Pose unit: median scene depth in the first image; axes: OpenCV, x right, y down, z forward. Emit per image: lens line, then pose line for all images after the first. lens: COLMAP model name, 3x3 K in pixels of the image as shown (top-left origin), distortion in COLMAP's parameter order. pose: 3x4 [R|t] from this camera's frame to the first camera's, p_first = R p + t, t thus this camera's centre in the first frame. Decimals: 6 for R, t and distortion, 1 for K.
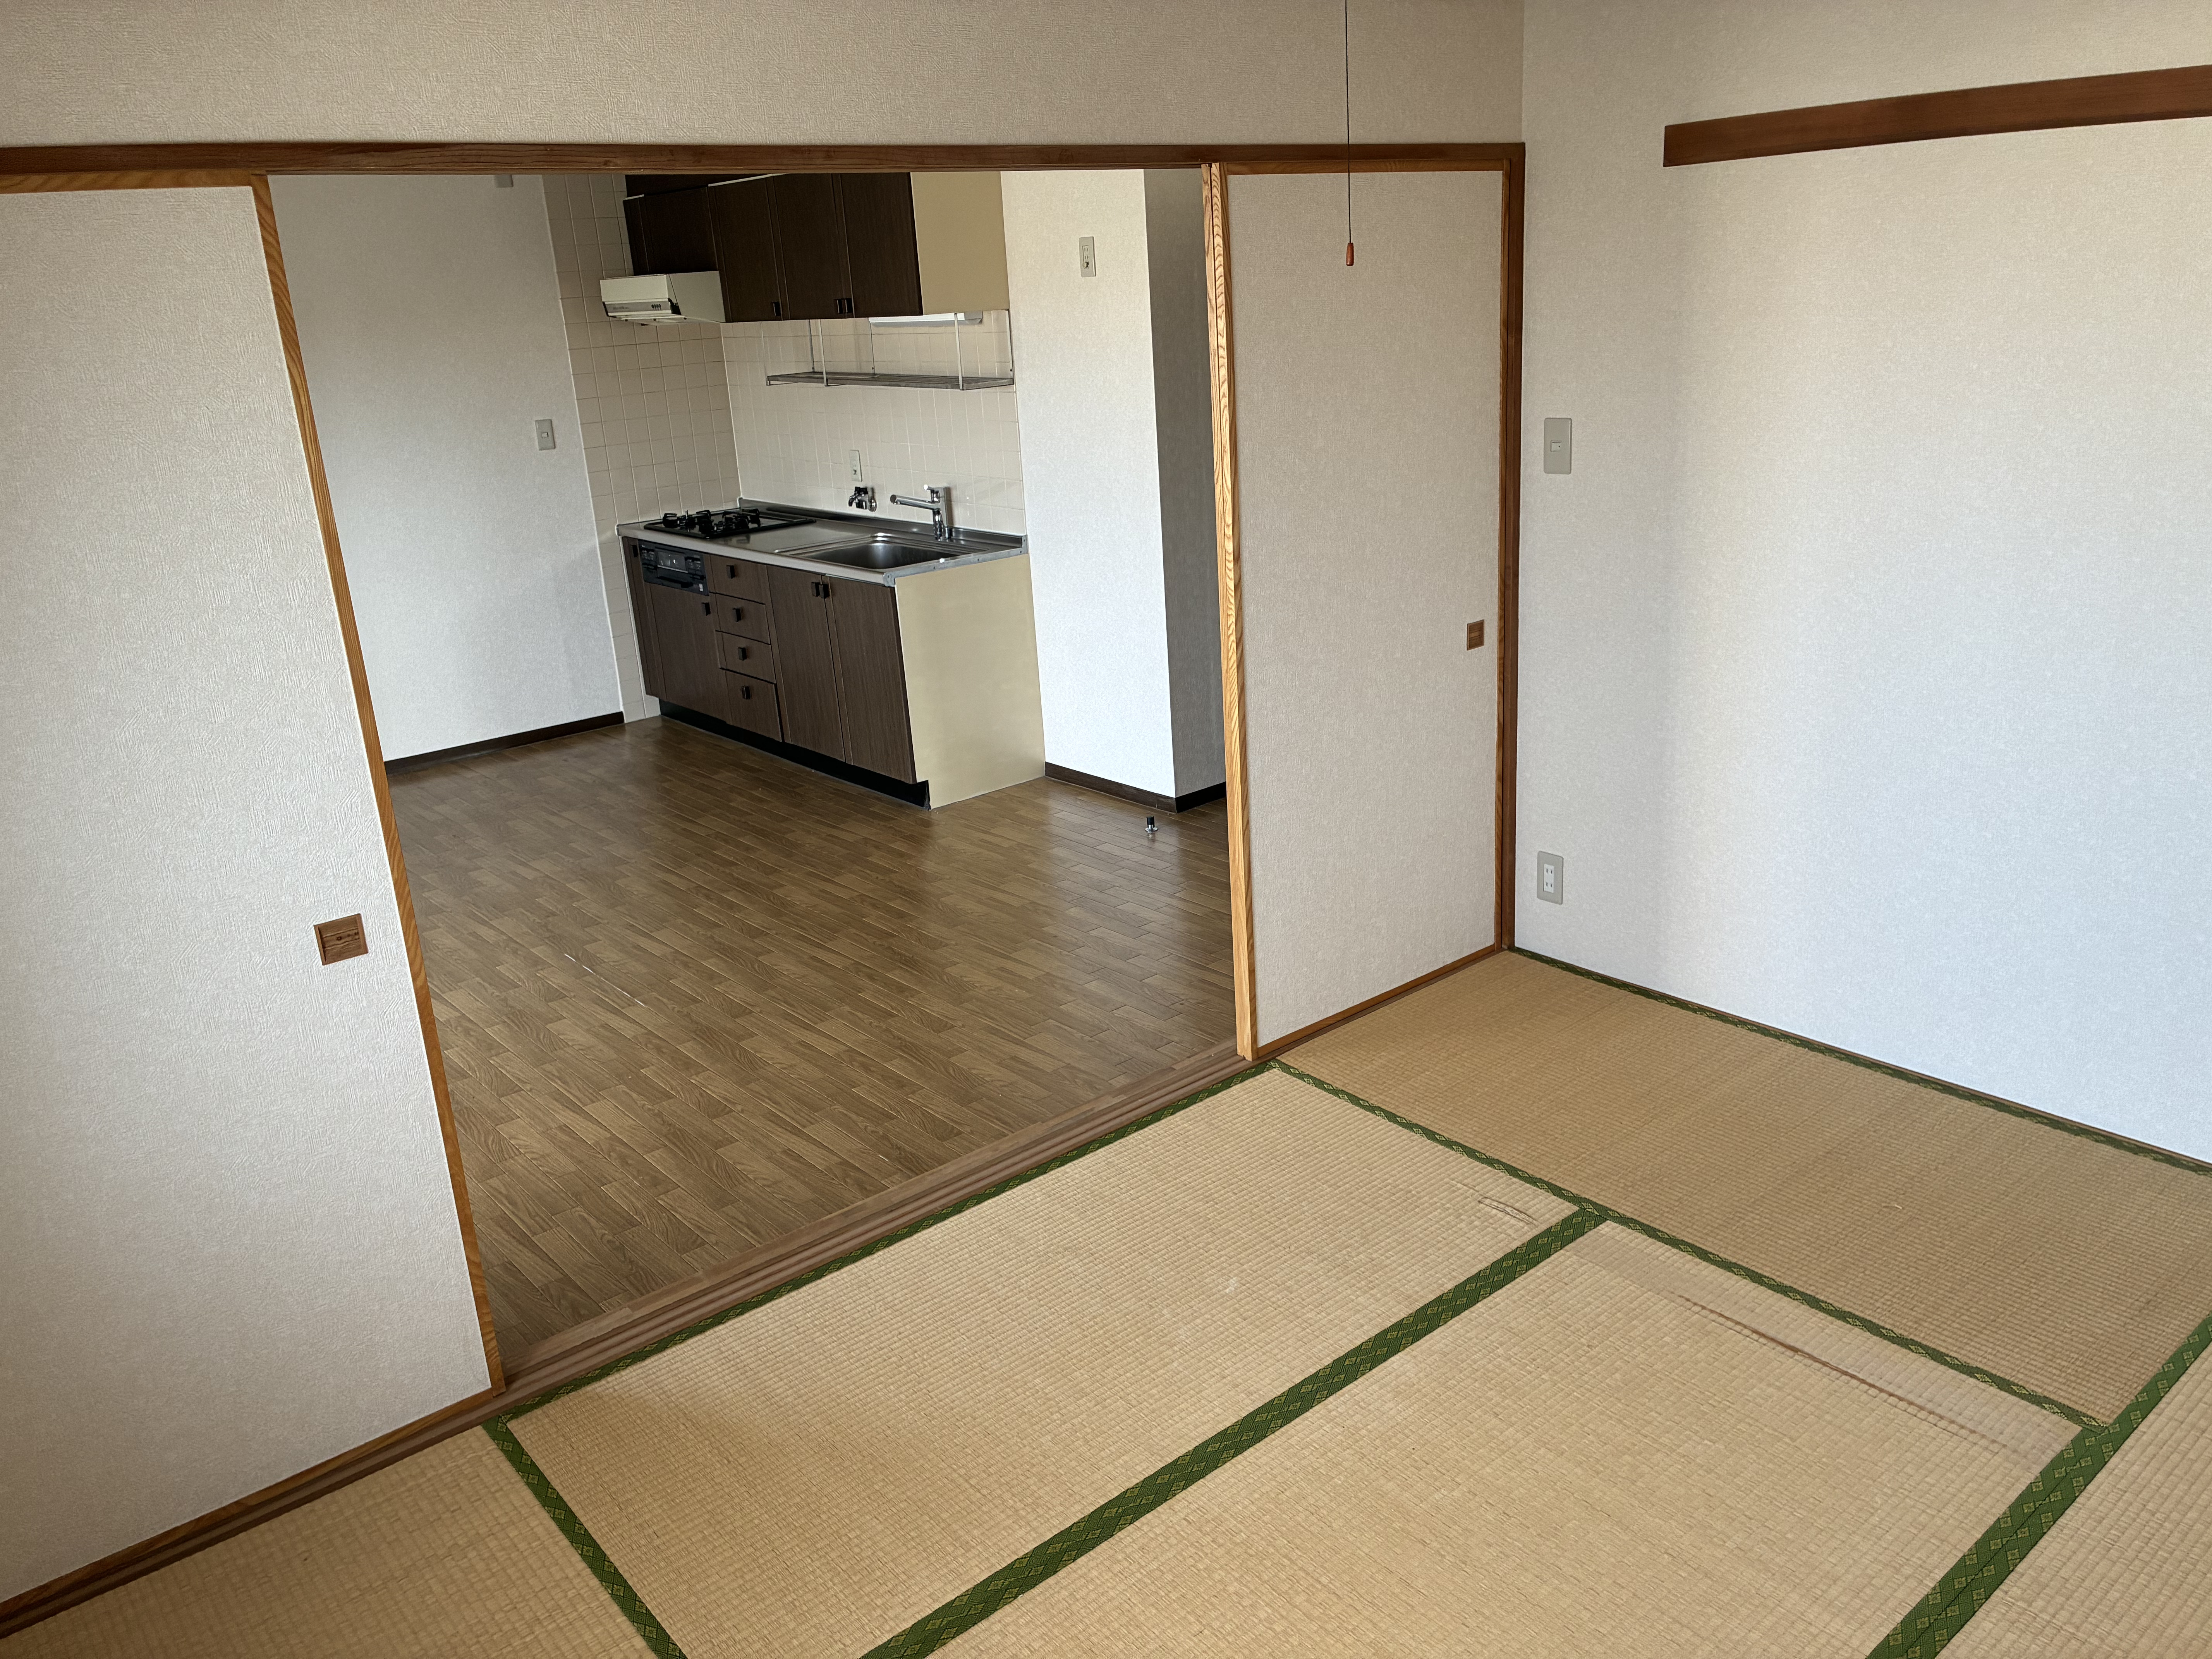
lens RADIAL K [[1685.0, 0, 1106.0], [0, 1685.0, 829.5], [0, 0, 1]] dist [0.001722, -0.006497]
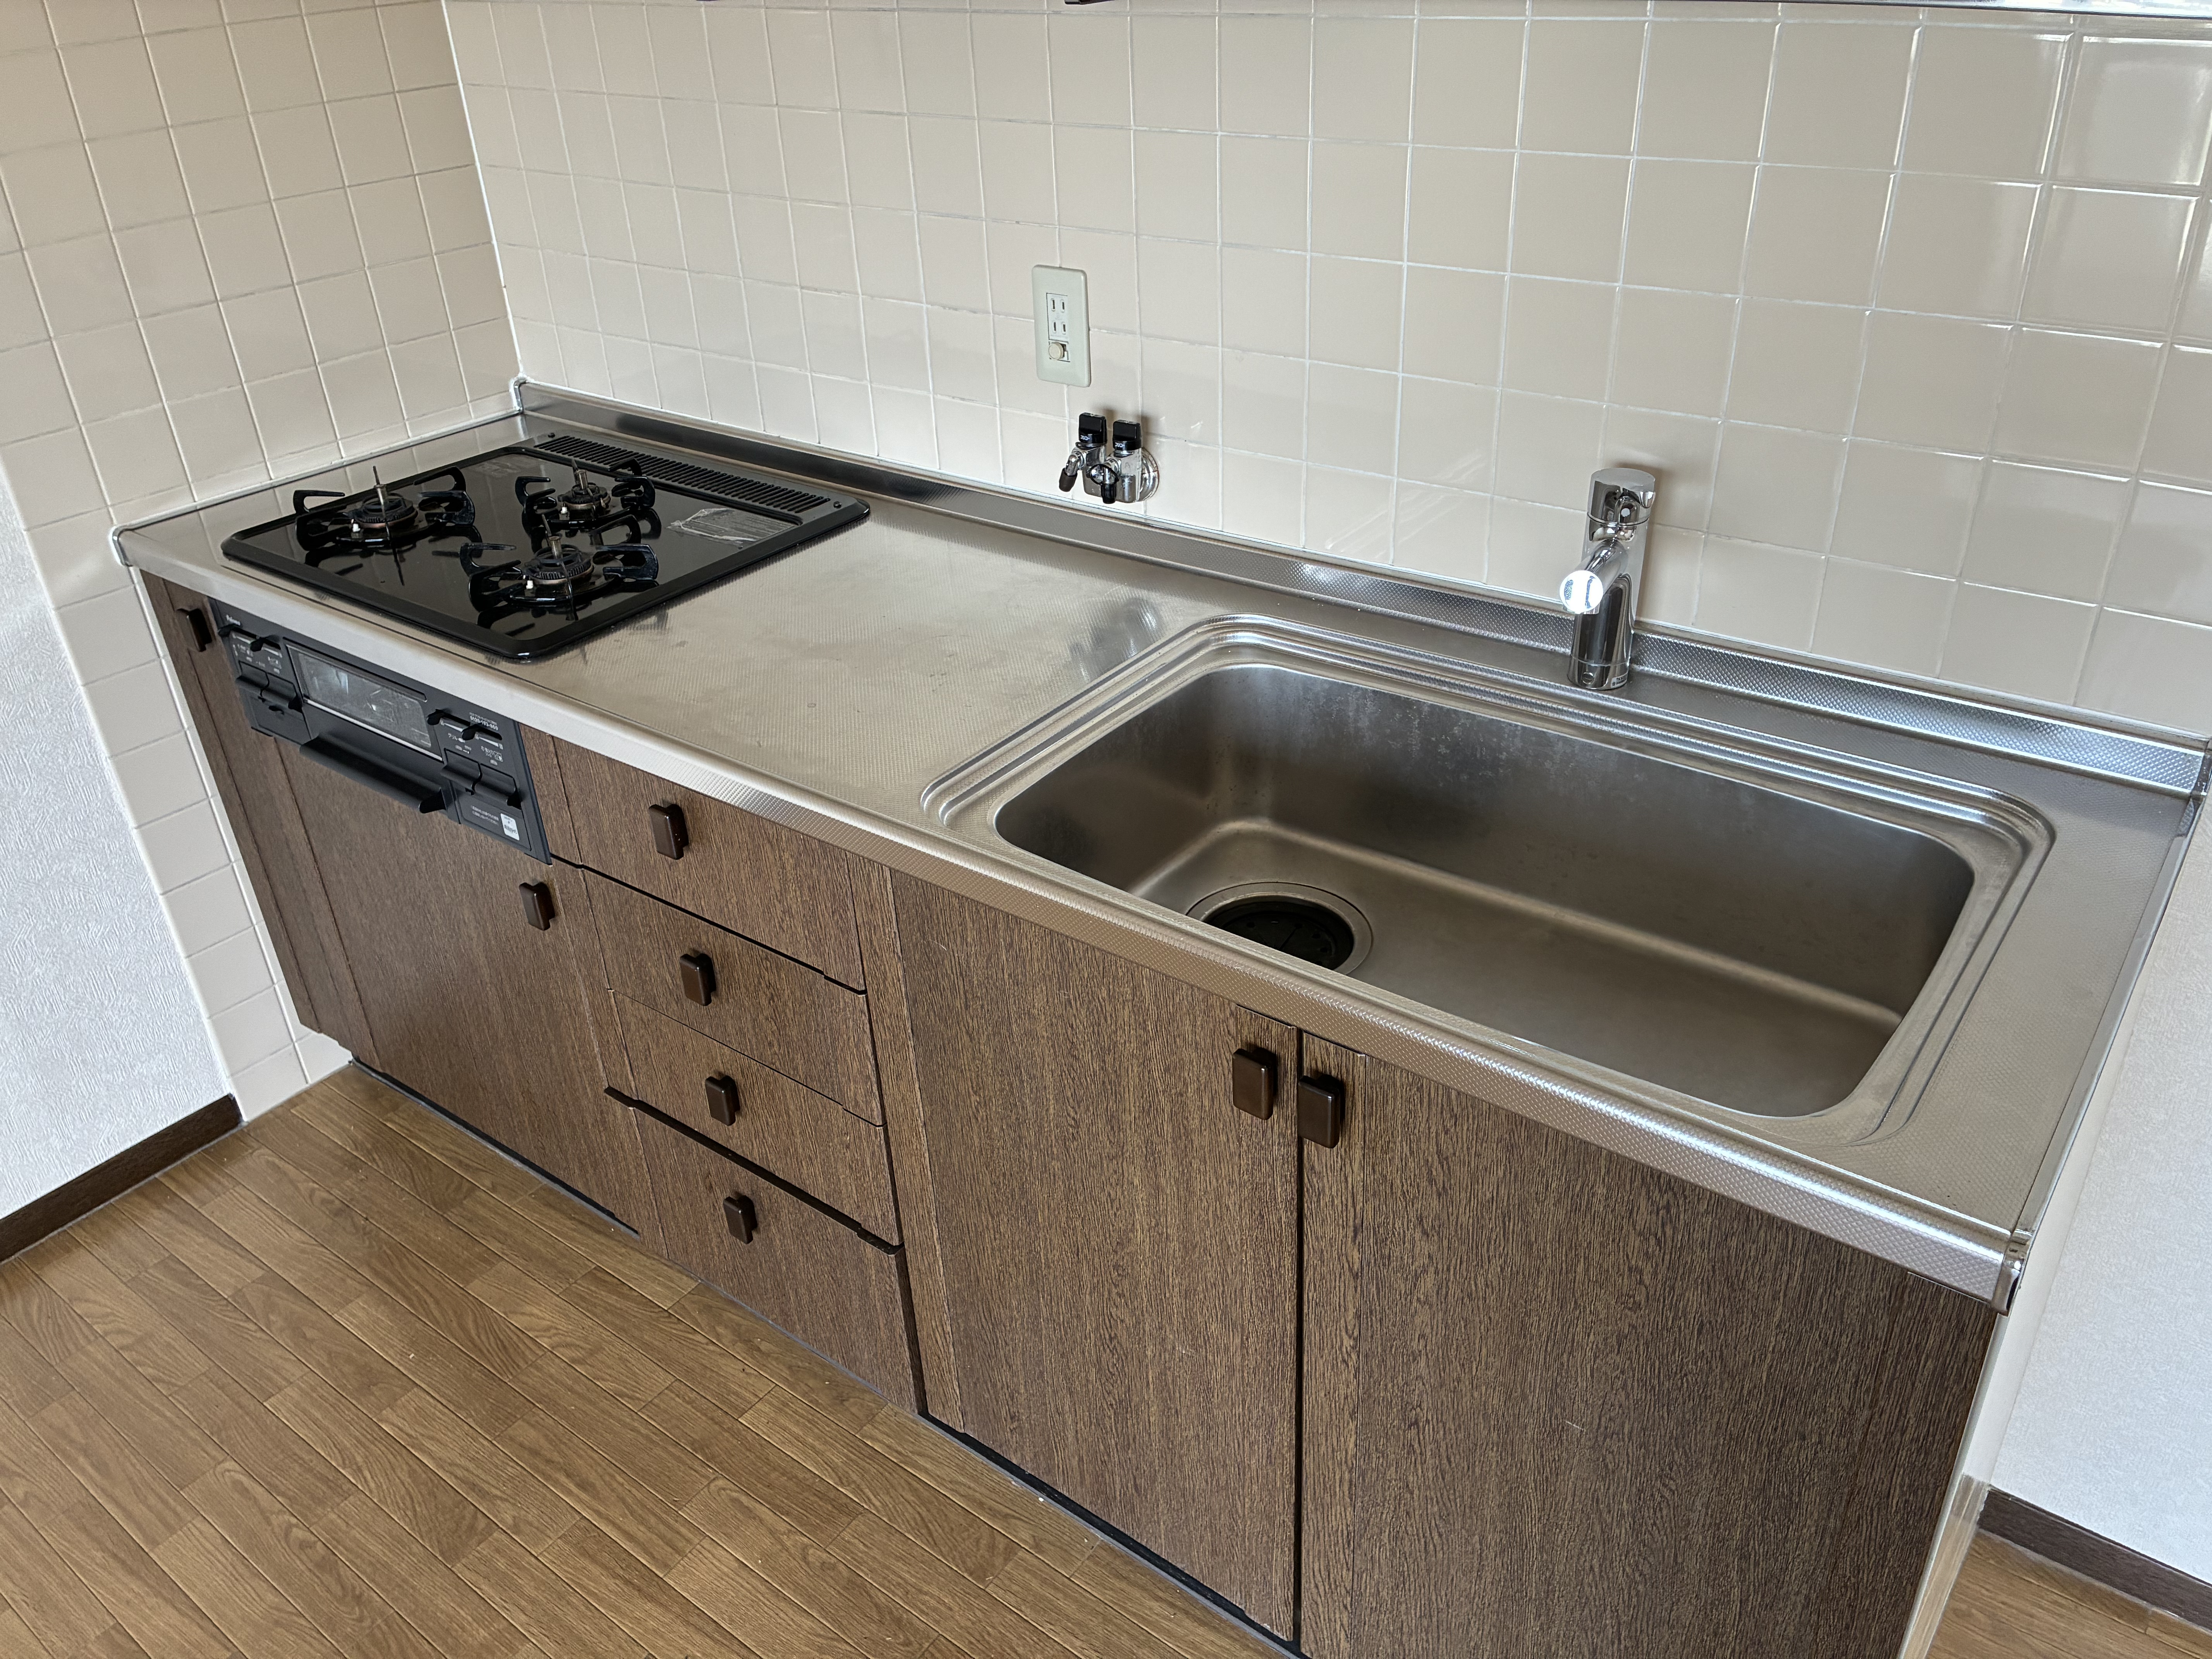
lens RADIAL K [[1685.0, 0, 1106.0], [0, 1685.0, 829.5], [0, 0, 1]] dist [0.001722, -0.006497]
pose [[0.974402, -0.090572, 0.205763, -0.196135], [0.047955, 0.977928, 0.203366, -0.184797], [-0.219640, -0.188293, 0.957238, 0.701515]]
